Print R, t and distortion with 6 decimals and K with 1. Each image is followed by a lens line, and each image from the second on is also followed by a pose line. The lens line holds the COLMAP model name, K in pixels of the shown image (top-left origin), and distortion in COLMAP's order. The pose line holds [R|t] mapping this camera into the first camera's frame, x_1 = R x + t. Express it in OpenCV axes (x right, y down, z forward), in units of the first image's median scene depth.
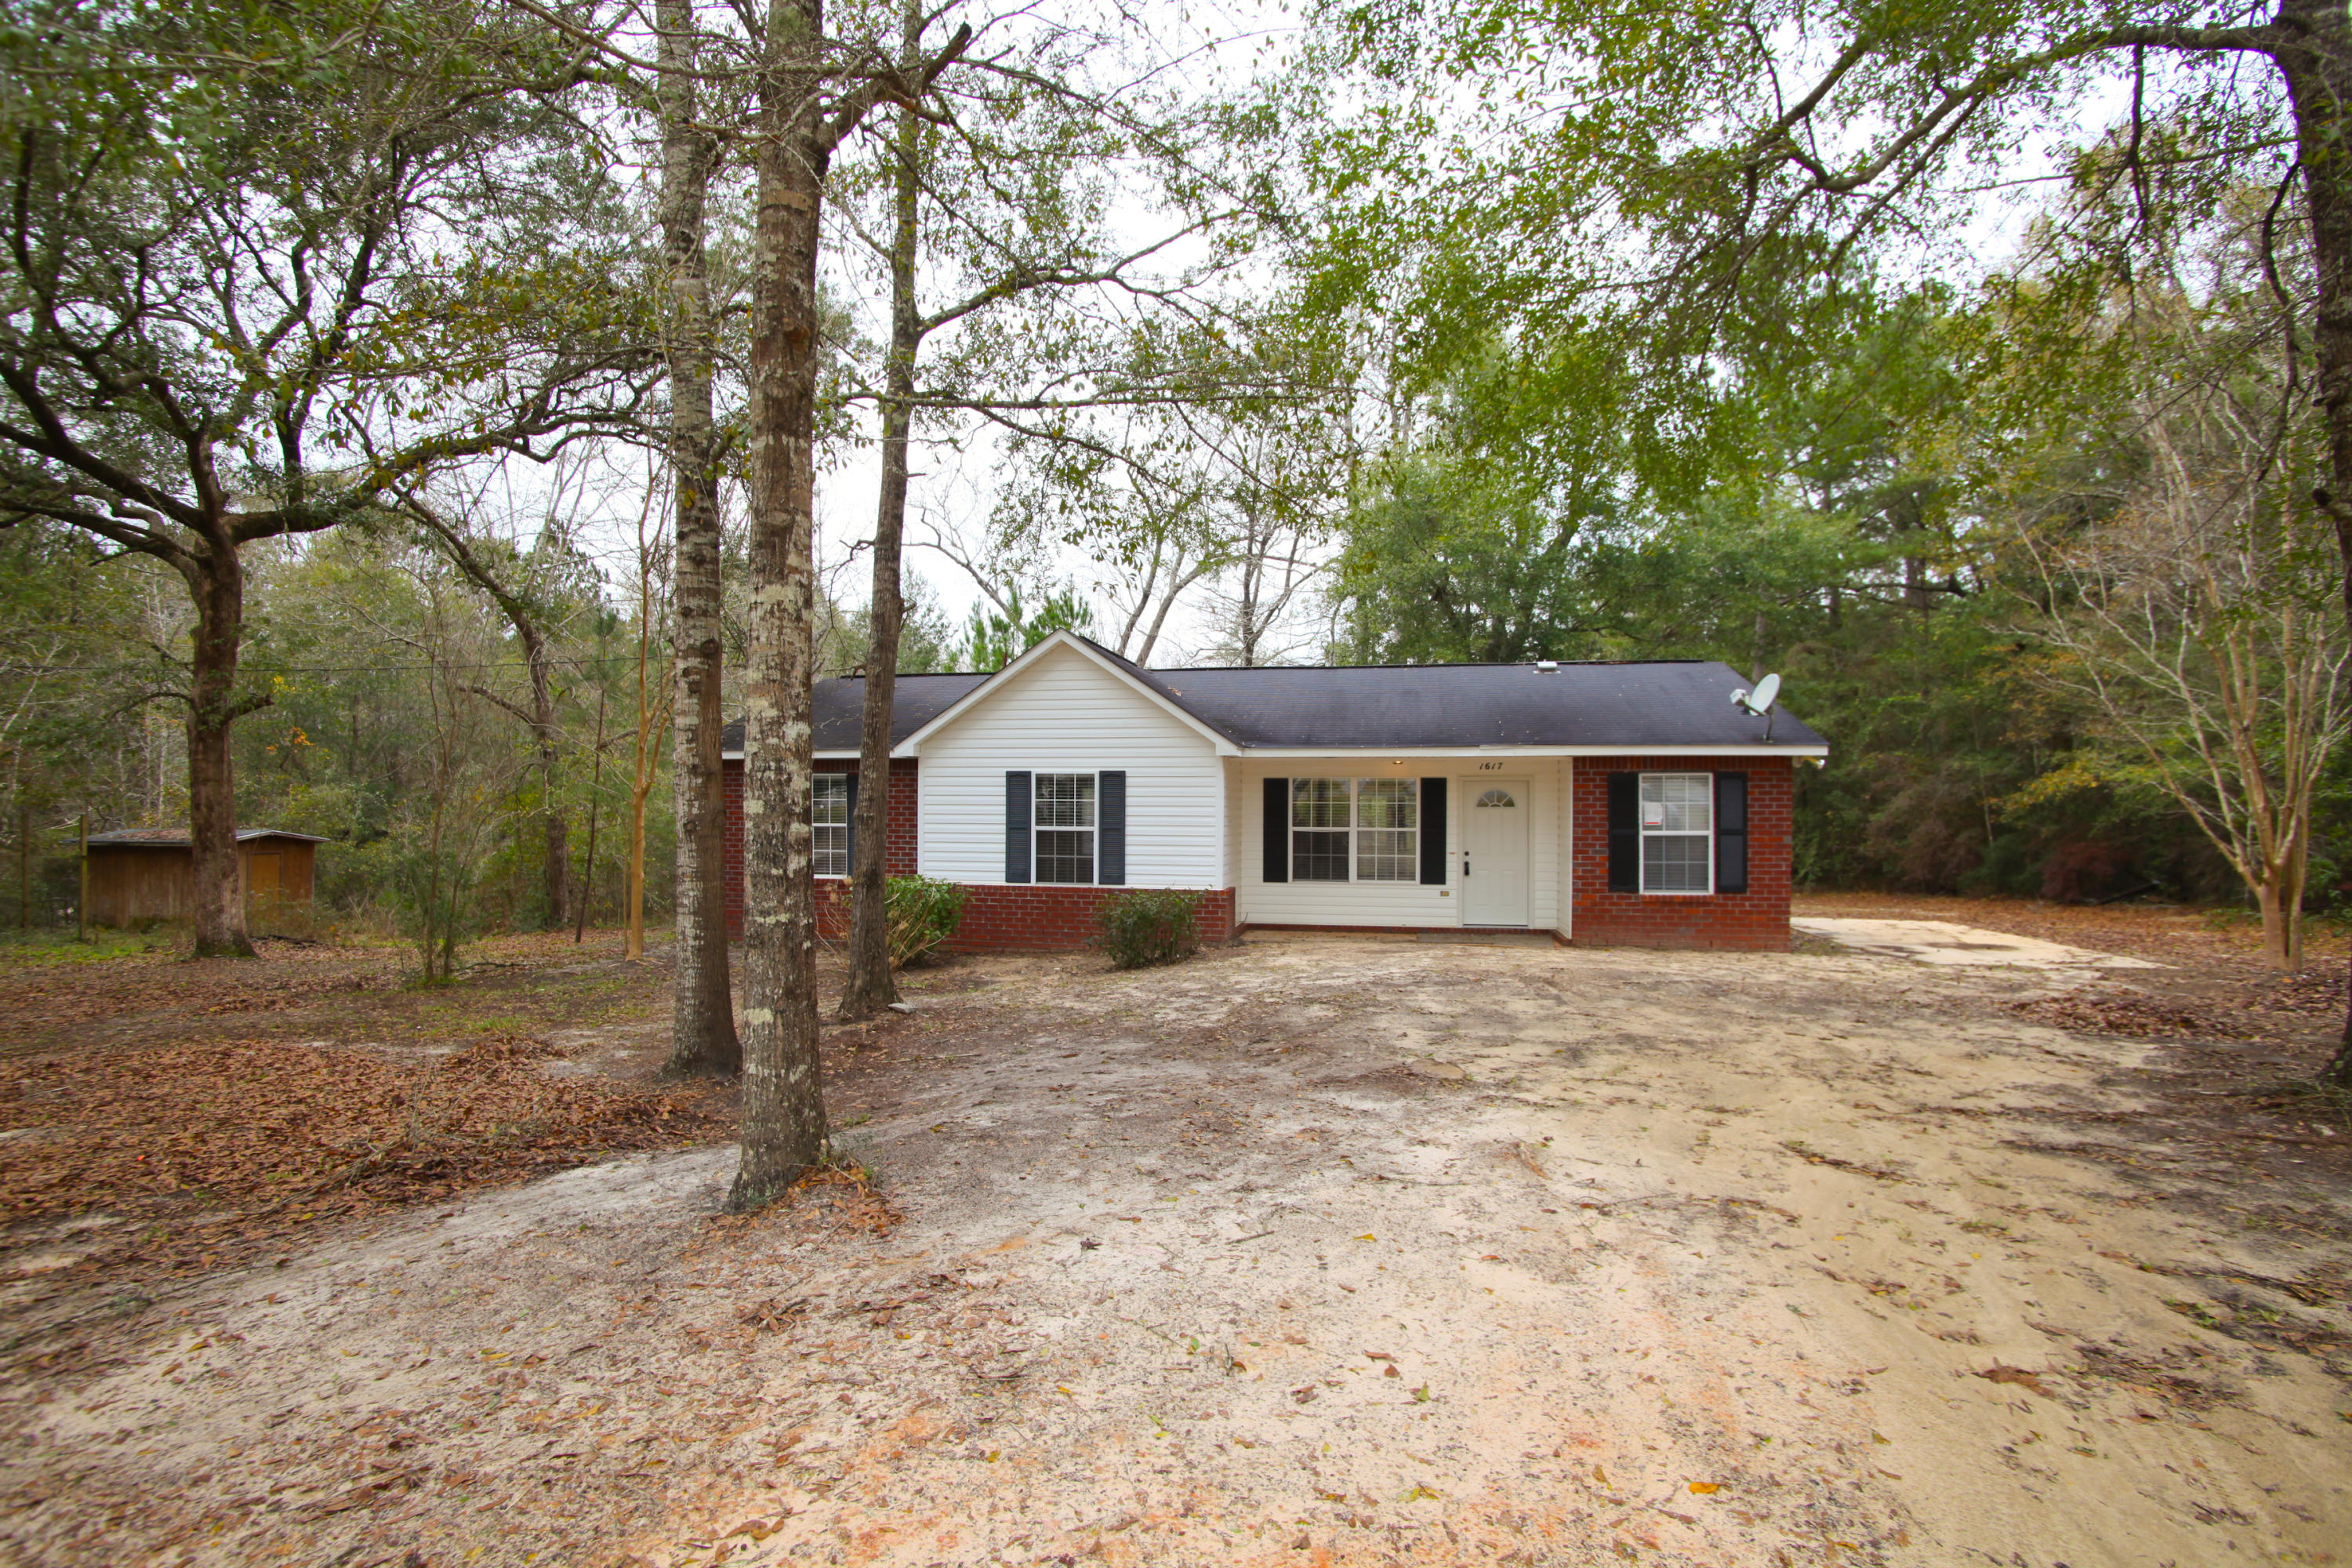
lens RADIAL K [[1155.8, 0, 1168.2], [0, 1155.8, 798.8], [0, 0, 1]] dist [-0.090690, 0.040232]
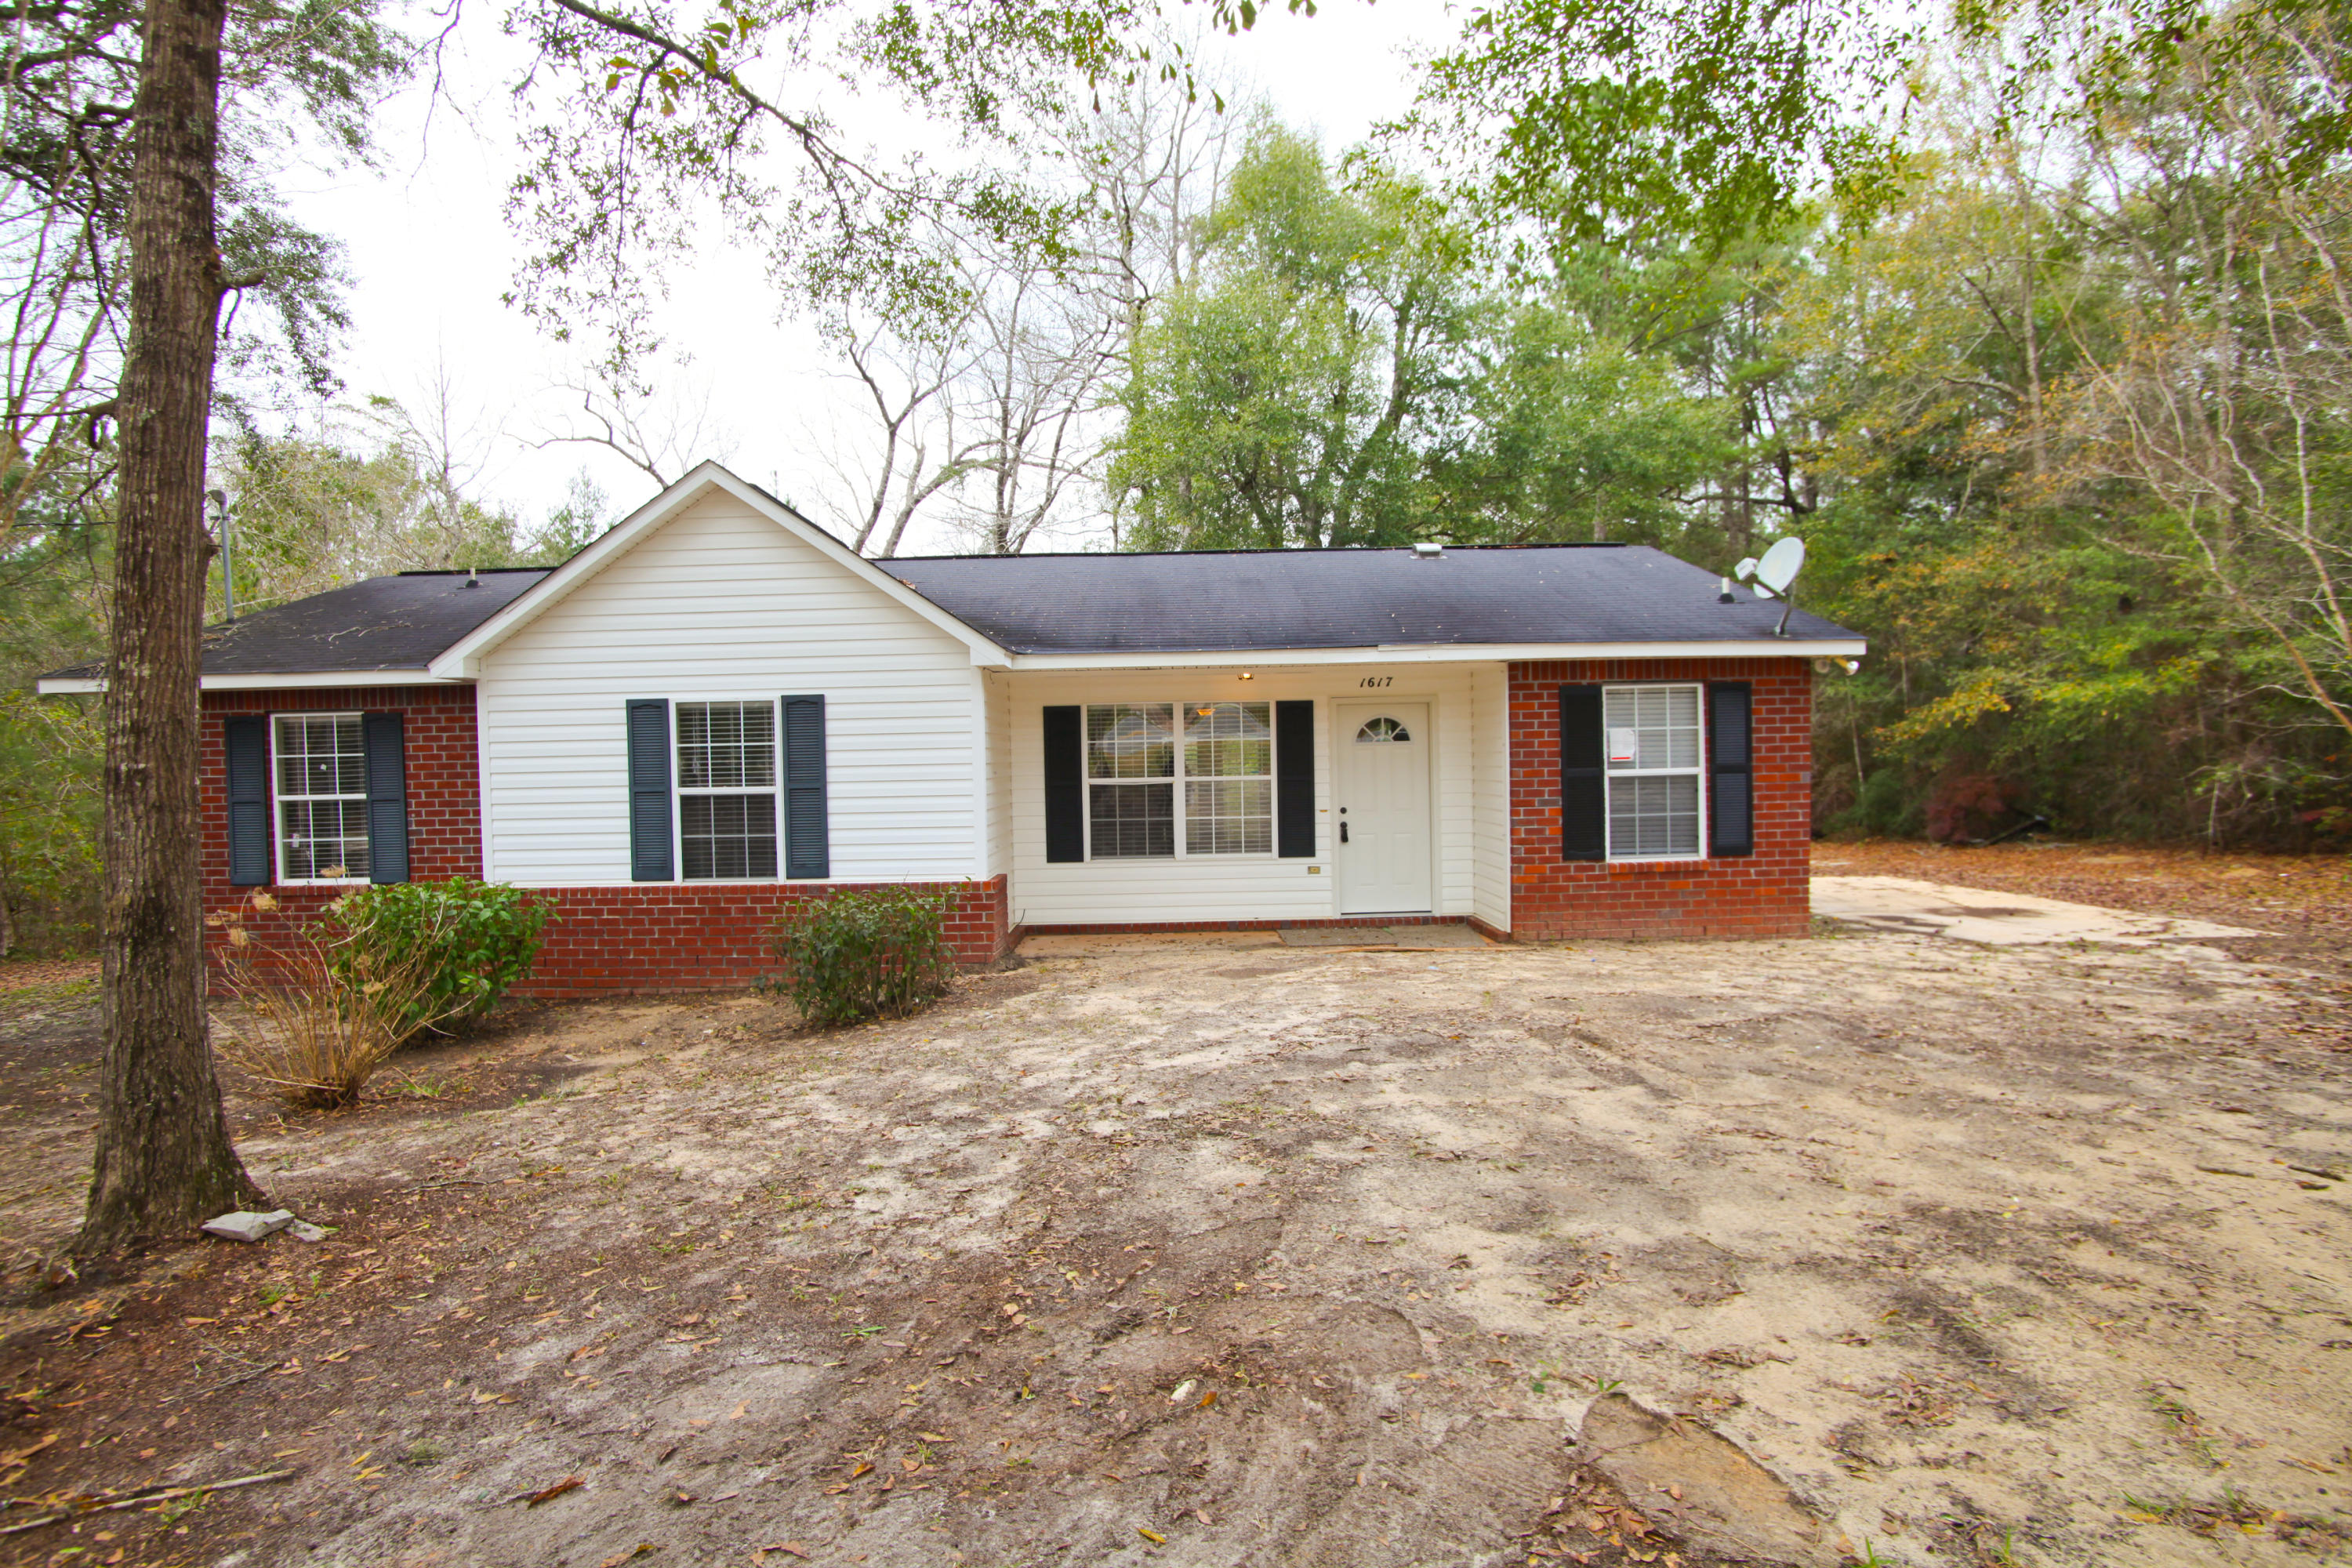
lens RADIAL K [[1239.5, 0, 1164.5], [0, 1239.5, 799.0], [0, 0, 1]] dist [-0.081264, 0.041303]
pose [[0.980080, -0.030450, 0.196255, 0.010331], [0.023503, 0.999015, 0.037628, 0.011079], [-0.197208, -0.032266, 0.979831, 0.312238]]
